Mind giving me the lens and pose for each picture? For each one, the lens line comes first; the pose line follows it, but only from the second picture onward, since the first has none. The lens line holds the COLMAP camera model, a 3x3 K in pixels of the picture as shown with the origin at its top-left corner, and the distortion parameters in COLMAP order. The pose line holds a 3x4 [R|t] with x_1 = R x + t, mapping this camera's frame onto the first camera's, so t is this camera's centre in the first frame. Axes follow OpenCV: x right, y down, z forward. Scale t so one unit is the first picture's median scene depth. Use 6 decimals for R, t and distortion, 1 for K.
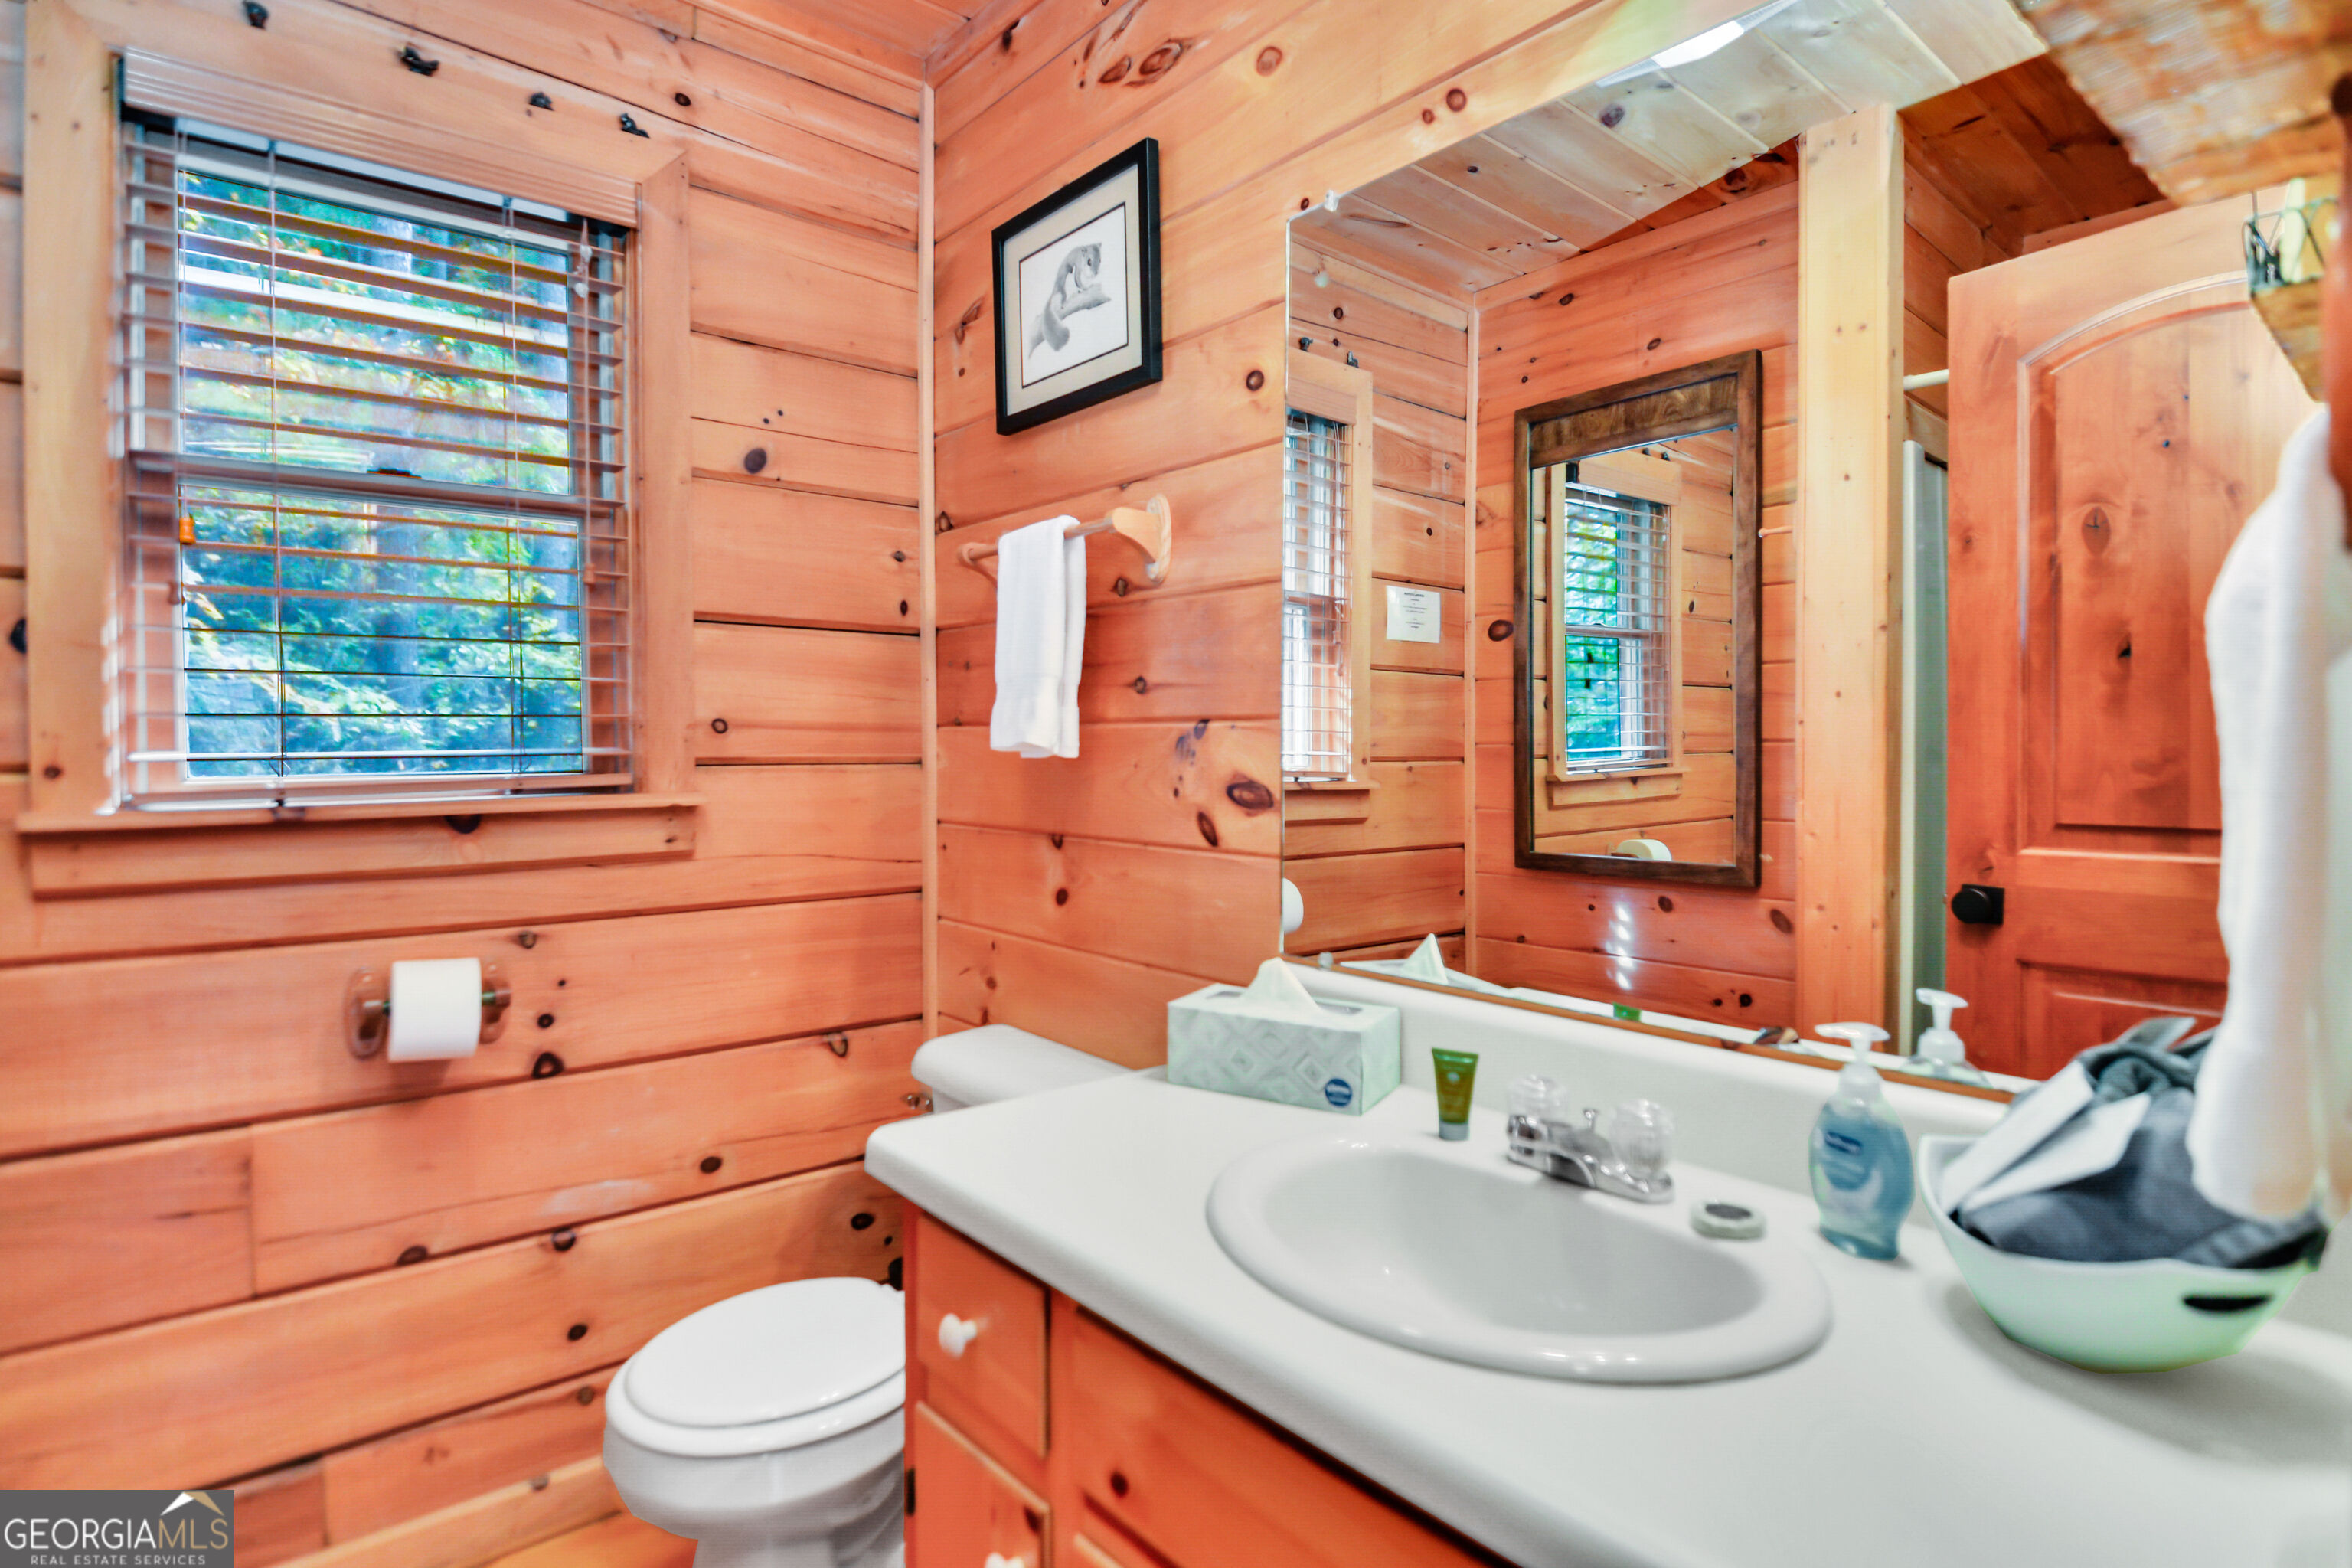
lens RADIAL K [[1184.9, 0, 1183.7], [0, 1184.9, 798.9], [0, 0, 1]] dist [-0.001149, -0.020083]
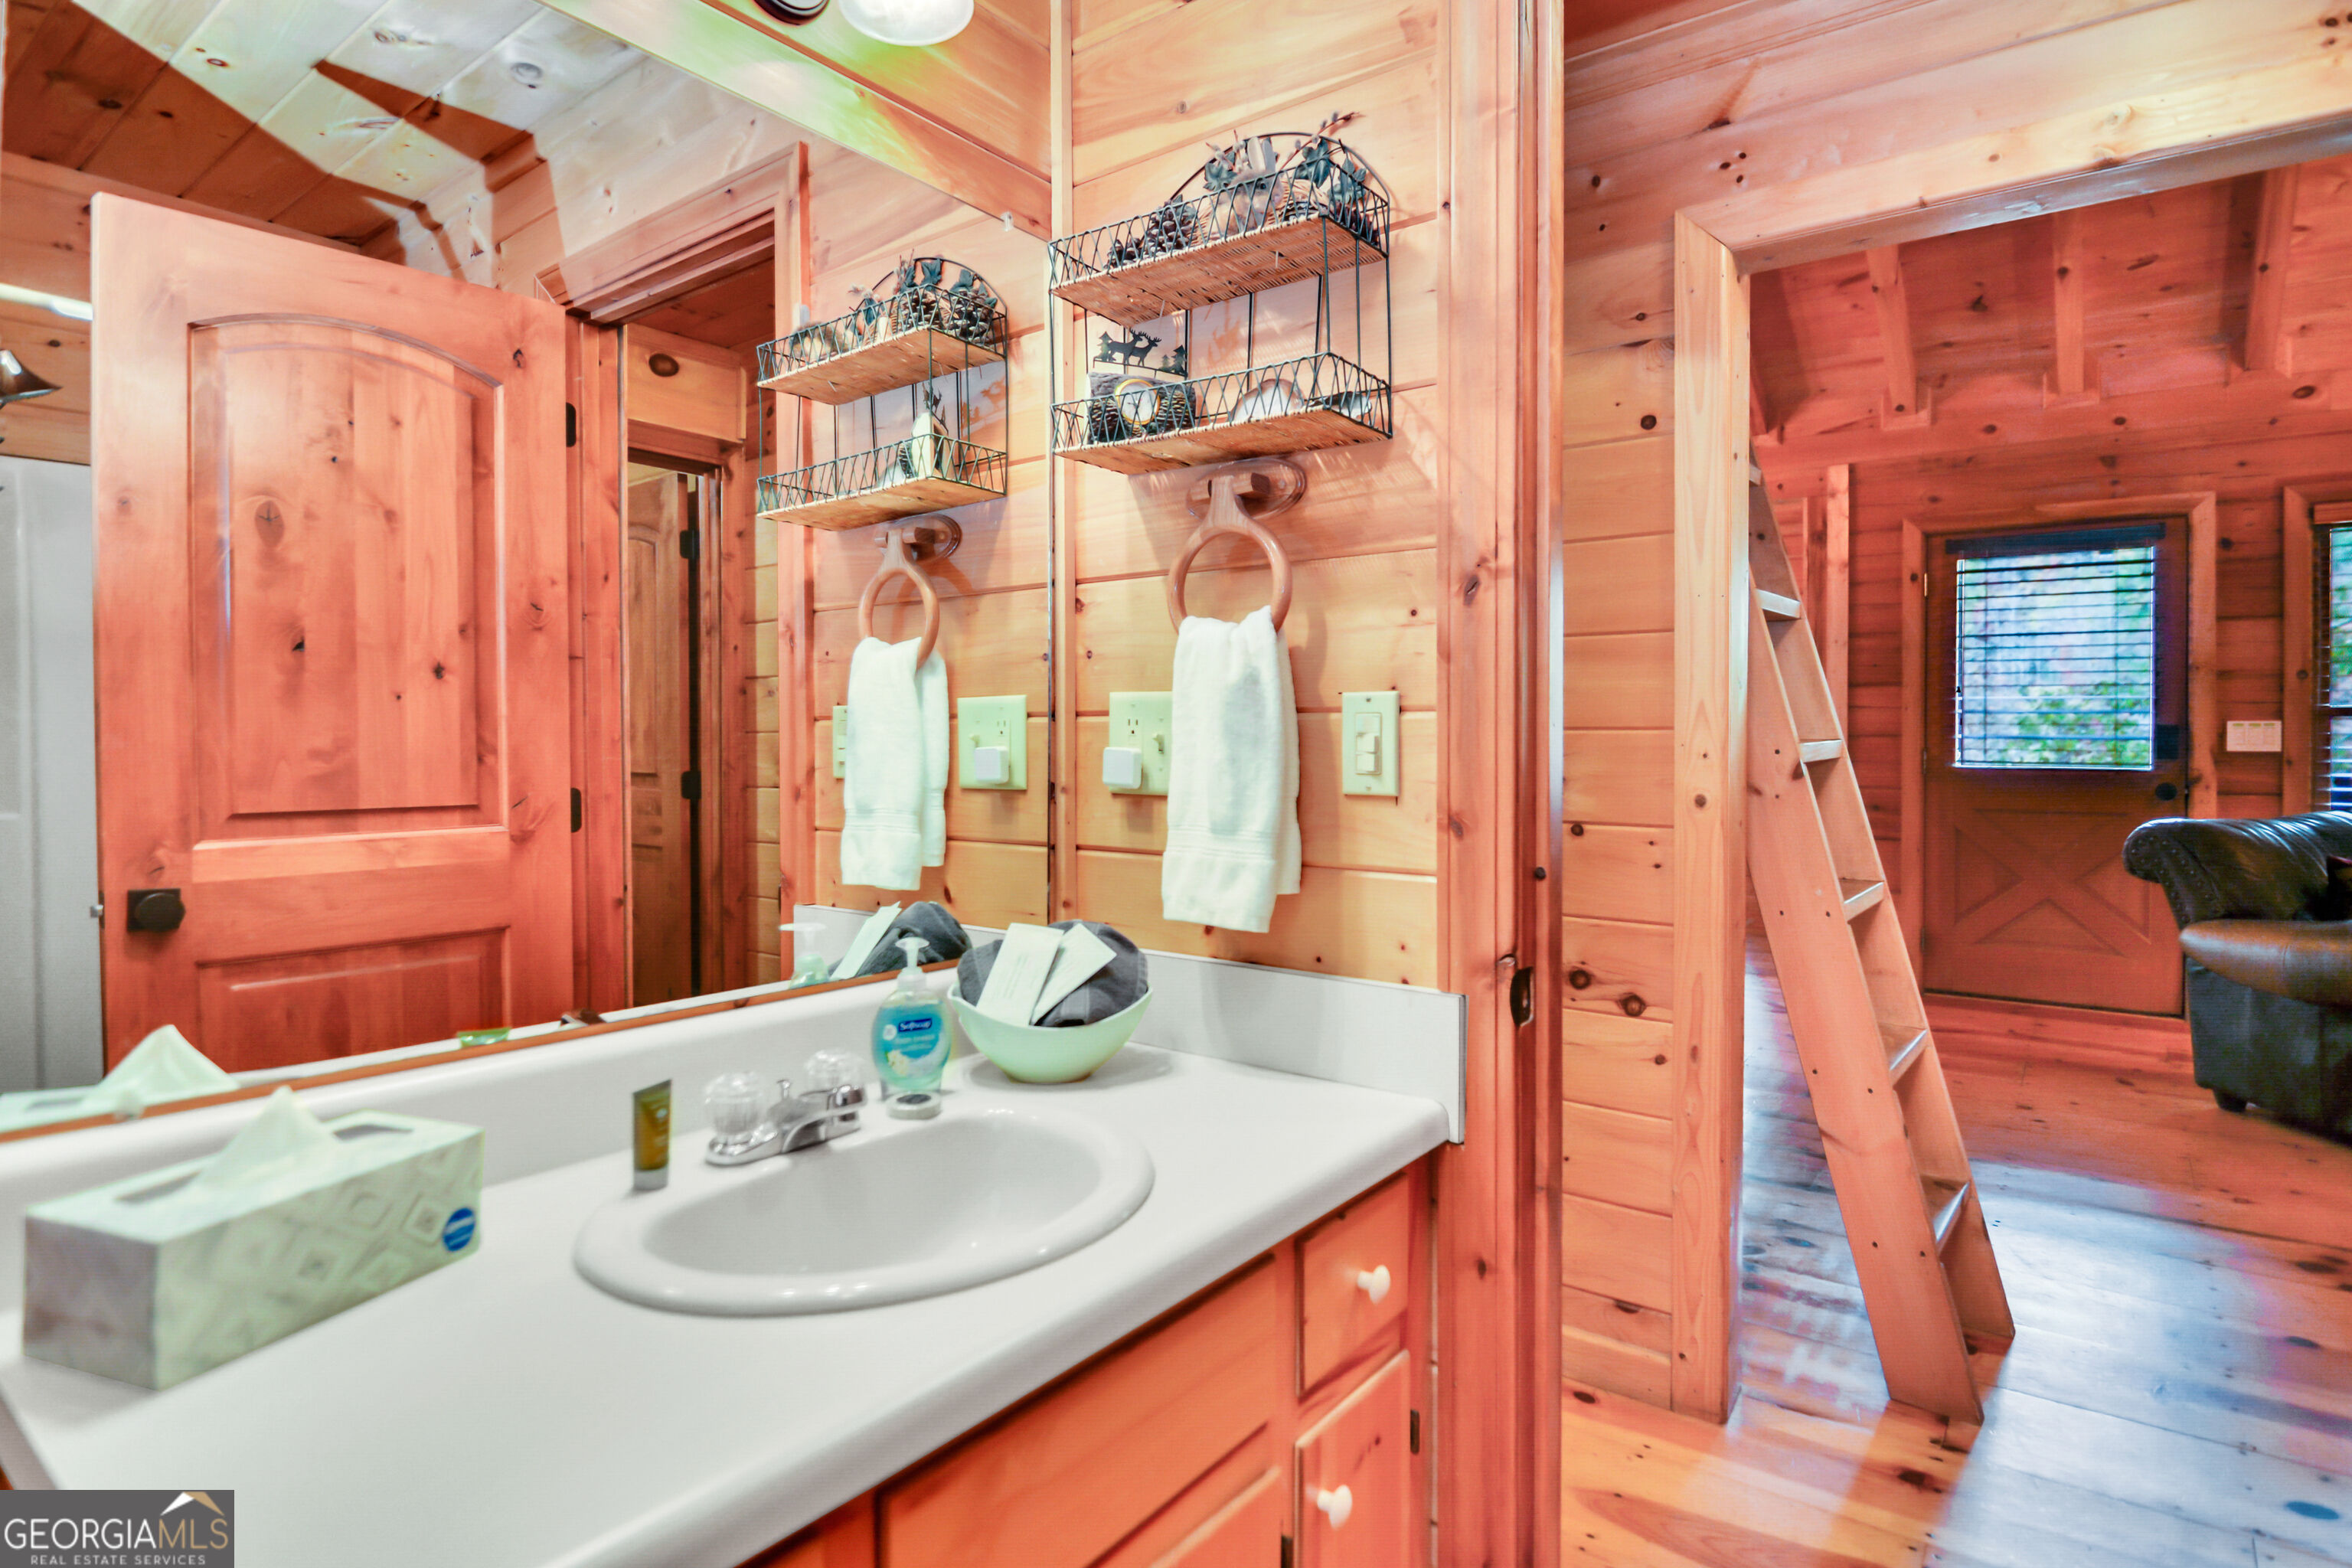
lens RADIAL K [[1185.1, 0, 1173.7], [0, 1185.1, 760.4], [0, 0, 1]] dist [0.000447, -0.016093]
pose [[-0.221067, -0.010203, 0.975205, -0.396242], [0.036811, 0.999145, 0.018798, -0.013495], [-0.974564, 0.040053, -0.220503, 0.467357]]
